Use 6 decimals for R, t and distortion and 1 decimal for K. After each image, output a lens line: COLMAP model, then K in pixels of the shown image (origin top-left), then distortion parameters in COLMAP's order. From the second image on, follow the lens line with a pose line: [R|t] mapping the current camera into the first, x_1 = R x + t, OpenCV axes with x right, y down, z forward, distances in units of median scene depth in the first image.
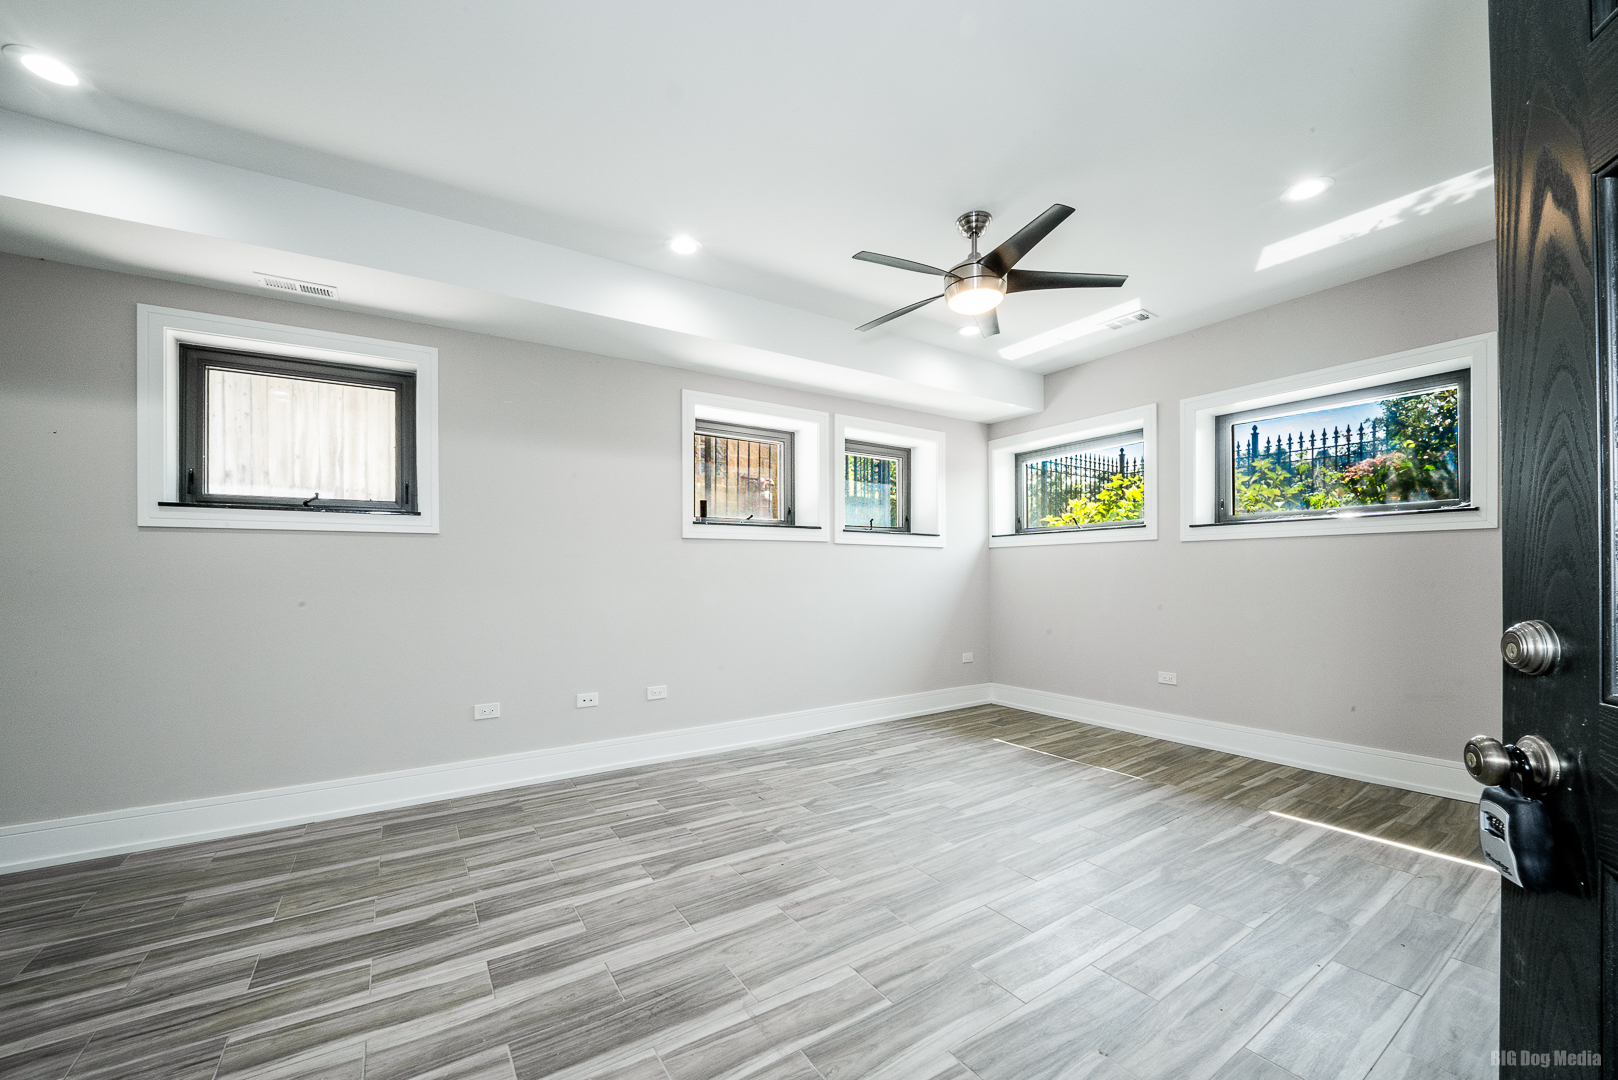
lens RADIAL K [[587.7, 0, 811.4], [0, 587.7, 570.6], [0, 0, 1]] dist [-0.000263, -0.000052]
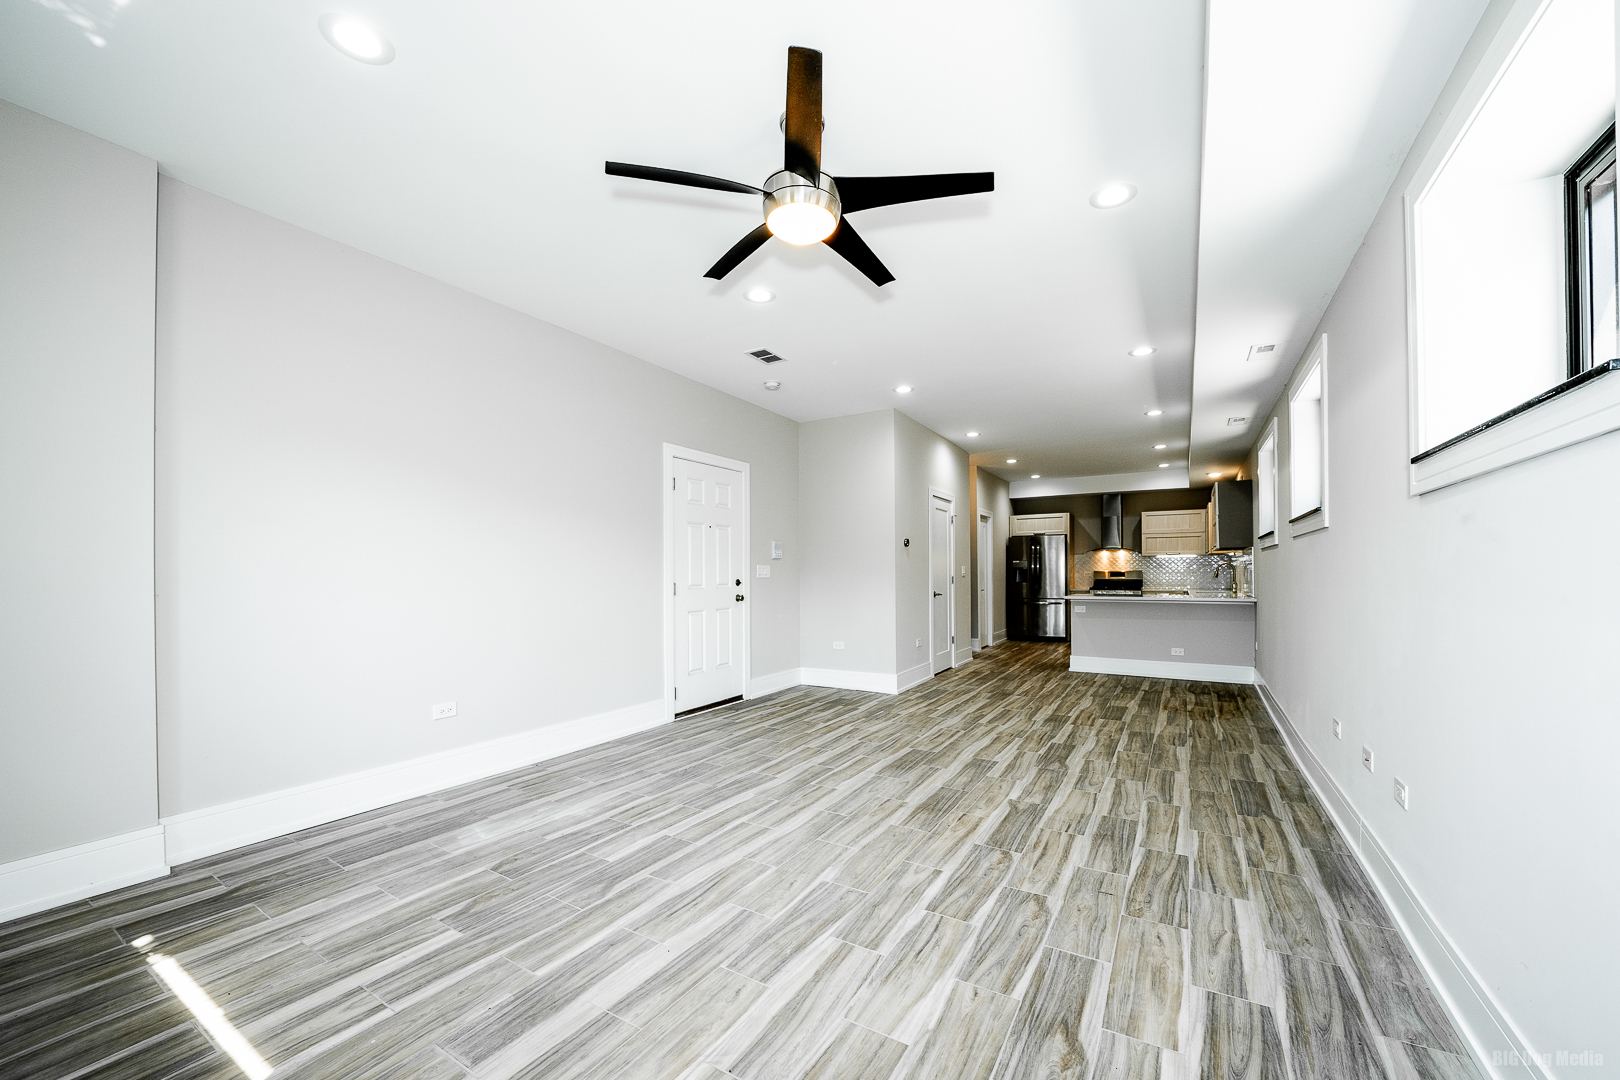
lens RADIAL K [[588.5, 0, 812.4], [0, 588.5, 570.6], [0, 0, 1]] dist [-0.000263, -0.000052]
pose [[-0.899671, 0.005851, -0.436529, 0.666889], [0.010508, 0.999911, -0.008253, 0.010551], [0.436441, -0.012012, -0.899653, 1.867840]]
